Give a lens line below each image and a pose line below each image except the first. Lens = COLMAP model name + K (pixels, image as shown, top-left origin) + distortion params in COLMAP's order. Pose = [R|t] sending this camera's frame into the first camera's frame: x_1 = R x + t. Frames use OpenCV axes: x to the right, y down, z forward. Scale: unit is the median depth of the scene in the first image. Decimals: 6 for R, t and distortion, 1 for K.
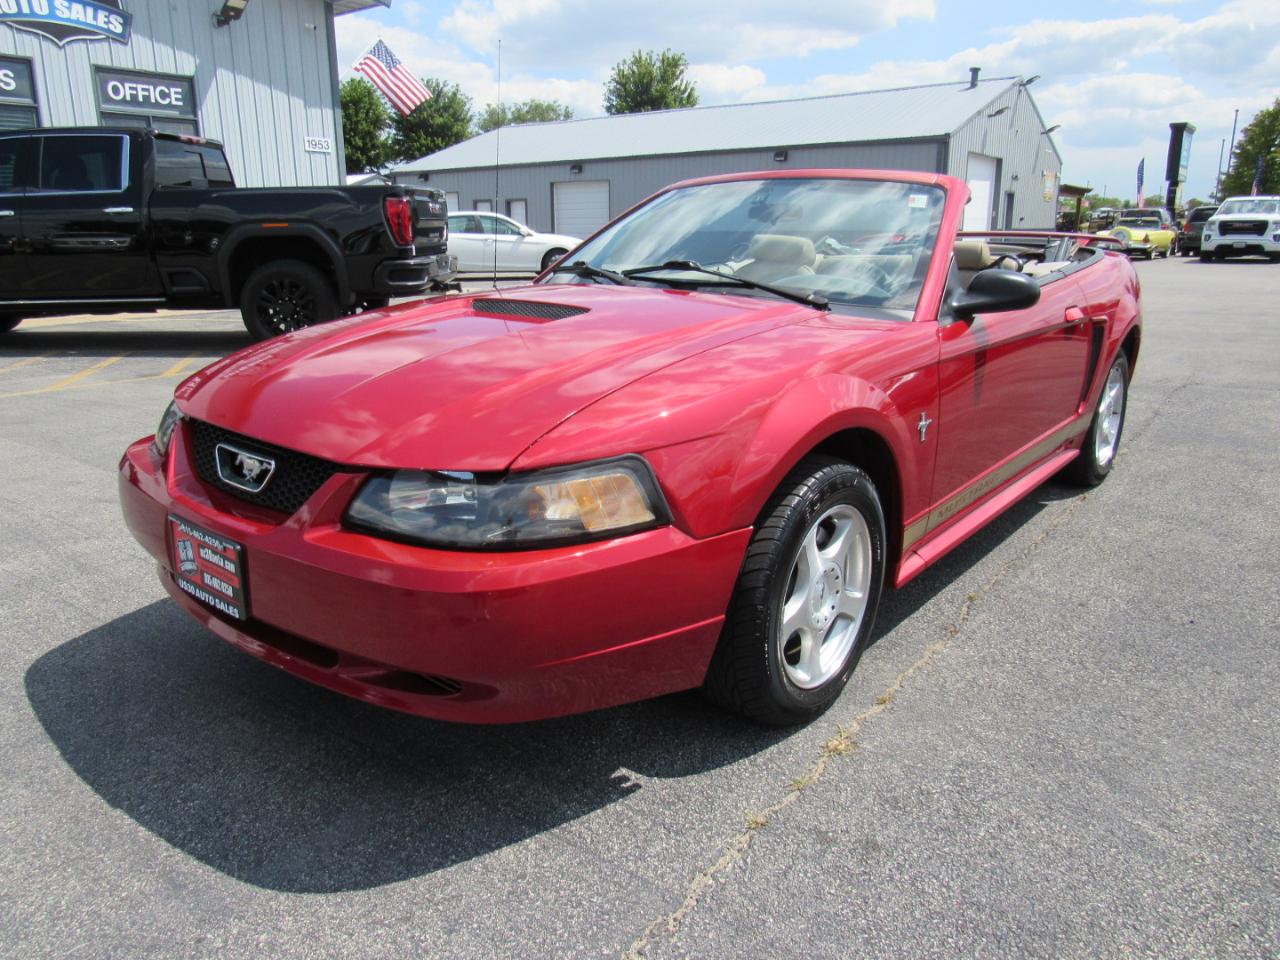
lens RADIAL K [[911.6, 0, 633.3], [0, 911.6, 478.5], [0, 0, 1]] dist [-0.020496, -0.011172]
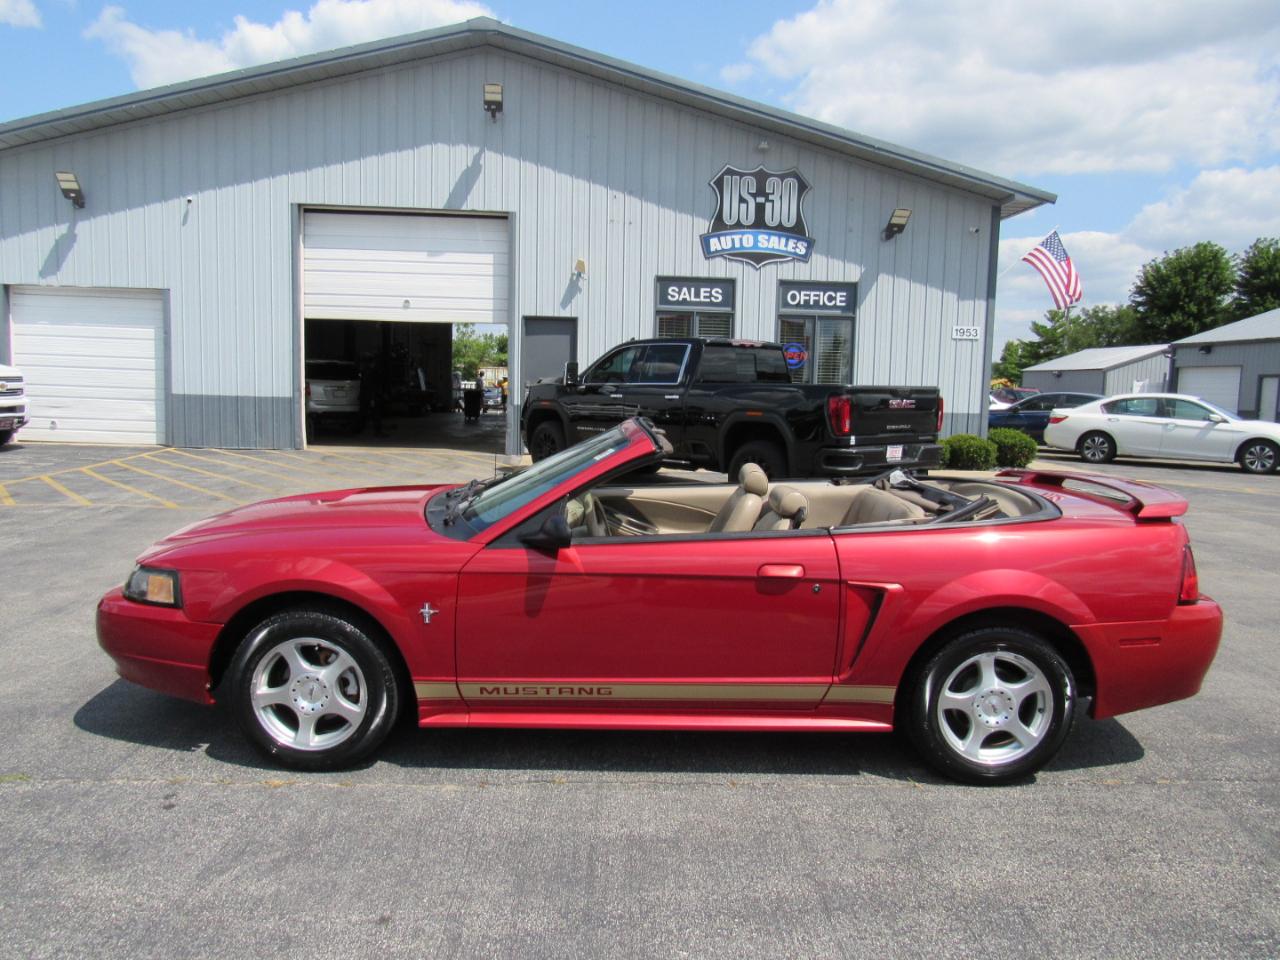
lens RADIAL K [[909.6, 0, 629.5], [0, 909.6, 475.5], [0, 0, 1]] dist [-0.013650, -0.012072]
pose [[0.651996, 0.095128, -0.752231, 0.447565], [-0.224708, 0.971772, -0.071874, -0.066501], [0.724160, 0.215894, 0.654968, 0.064255]]
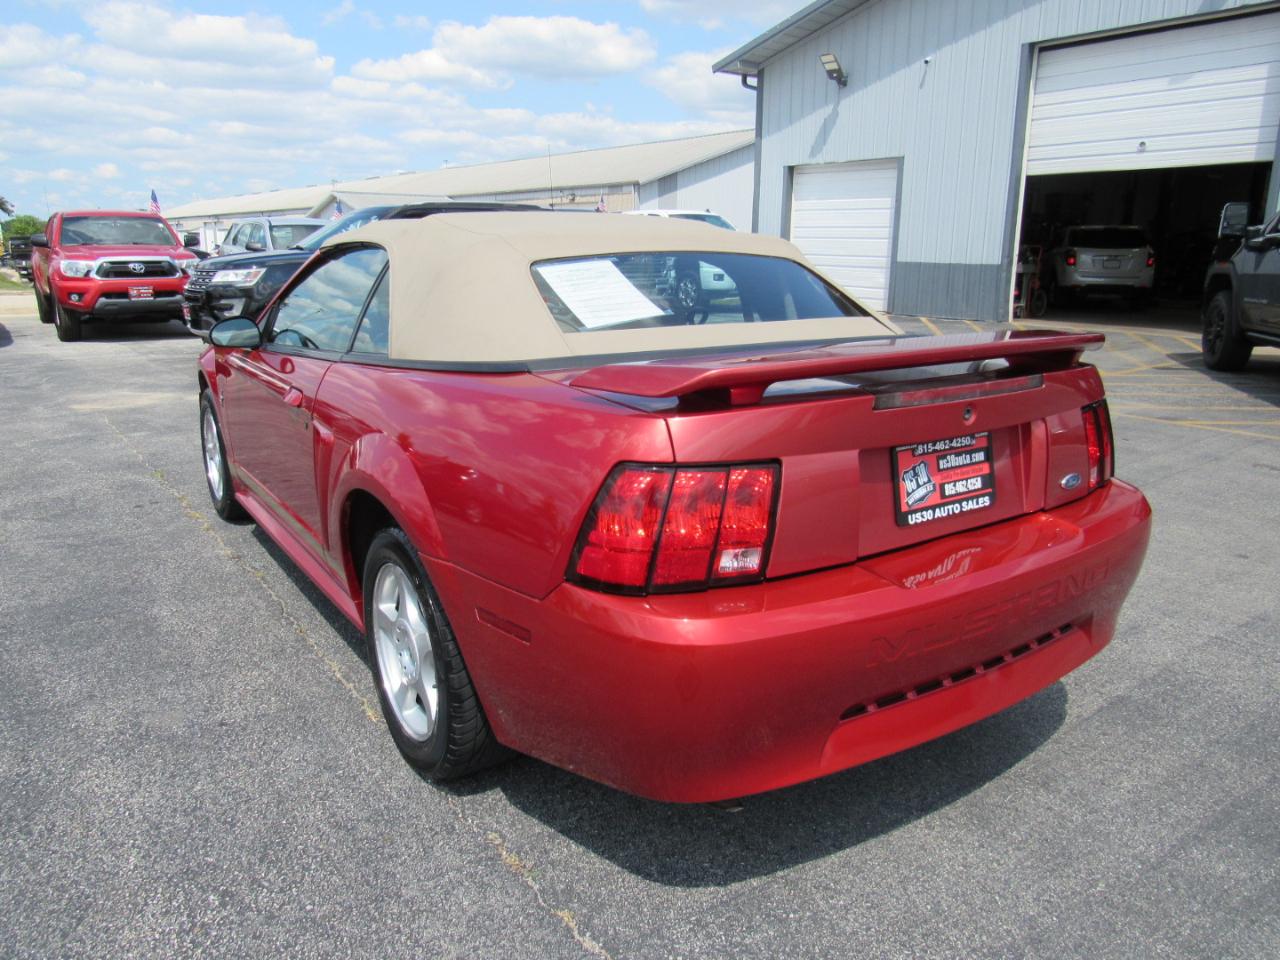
lens RADIAL K [[910.2, 0, 627.7], [0, 910.2, 477.5], [0, 0, 1]] dist [-0.018978, -0.002667]
pose [[-0.276758, 0.232579, -0.932369, 0.478905], [-0.261471, 0.915432, 0.305967, -0.190363], [0.924683, 0.328467, -0.192541, 0.639912]]
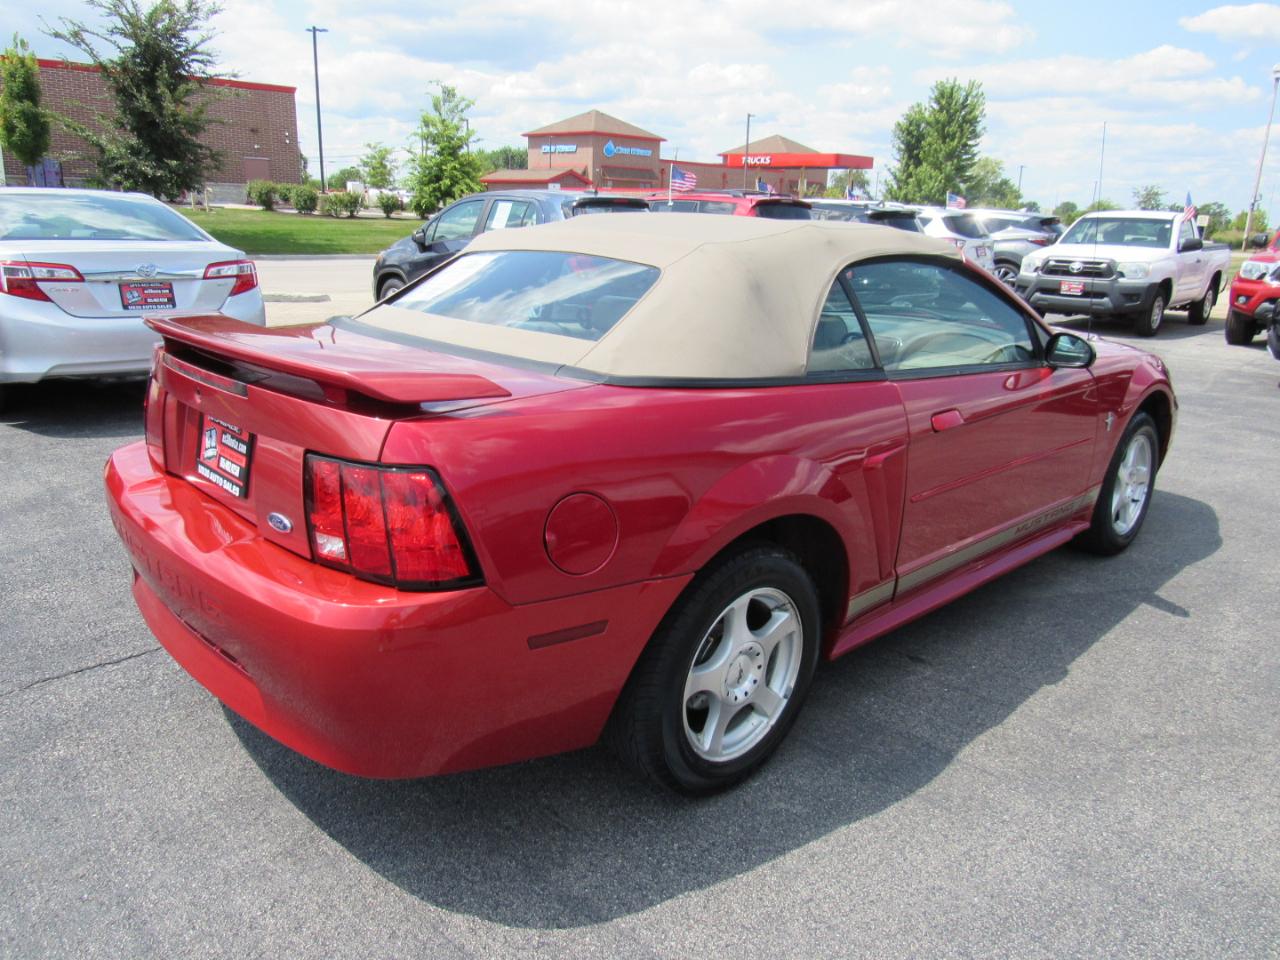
lens RADIAL K [[913.5, 0, 629.5], [0, 913.5, 470.9], [0, 0, 1]] dist [-0.021505, 0.000611]
pose [[-0.991487, -0.057223, 0.116956, 0.077252], [0.010251, 0.861158, 0.508234, -0.271073], [-0.129800, 0.505107, -0.853240, 0.891454]]
